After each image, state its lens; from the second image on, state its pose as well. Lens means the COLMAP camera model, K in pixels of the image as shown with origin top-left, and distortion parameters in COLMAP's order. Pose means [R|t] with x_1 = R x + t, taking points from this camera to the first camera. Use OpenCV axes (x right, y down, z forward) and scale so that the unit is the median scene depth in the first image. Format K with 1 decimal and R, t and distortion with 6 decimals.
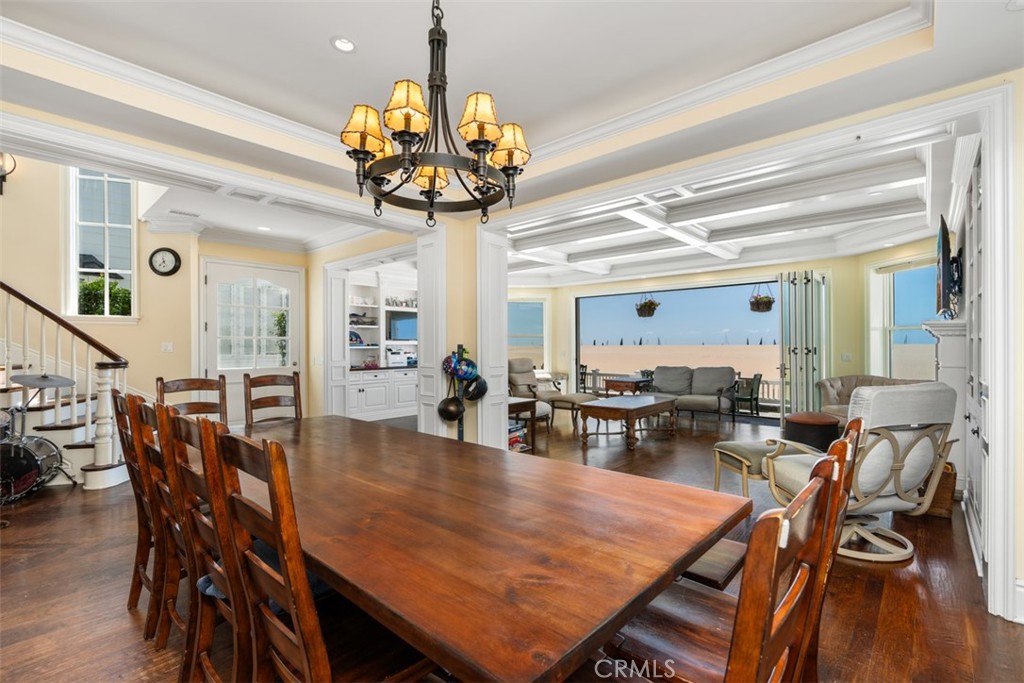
lens RADIAL K [[465.1, 0, 512.0], [0, 465.1, 341.5], [0, 0, 1]] dist [-0.001668, 0.000132]
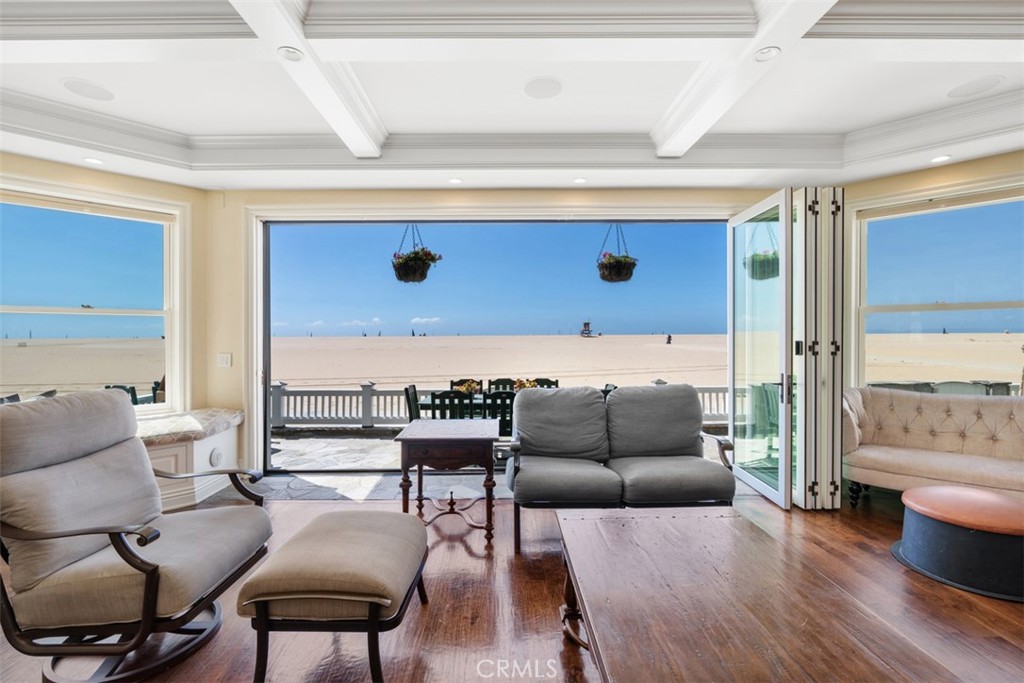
lens RADIAL K [[499.3, 0, 511.6], [0, 499.3, 303.4], [0, 0, 1]] dist [-0.002159, -0.030832]
pose [[0.743876, 0.048773, 0.666536, 0.013687], [-0.002563, 0.997534, -0.070133, 0.008154], [-0.668313, 0.050461, 0.742166, 0.567504]]
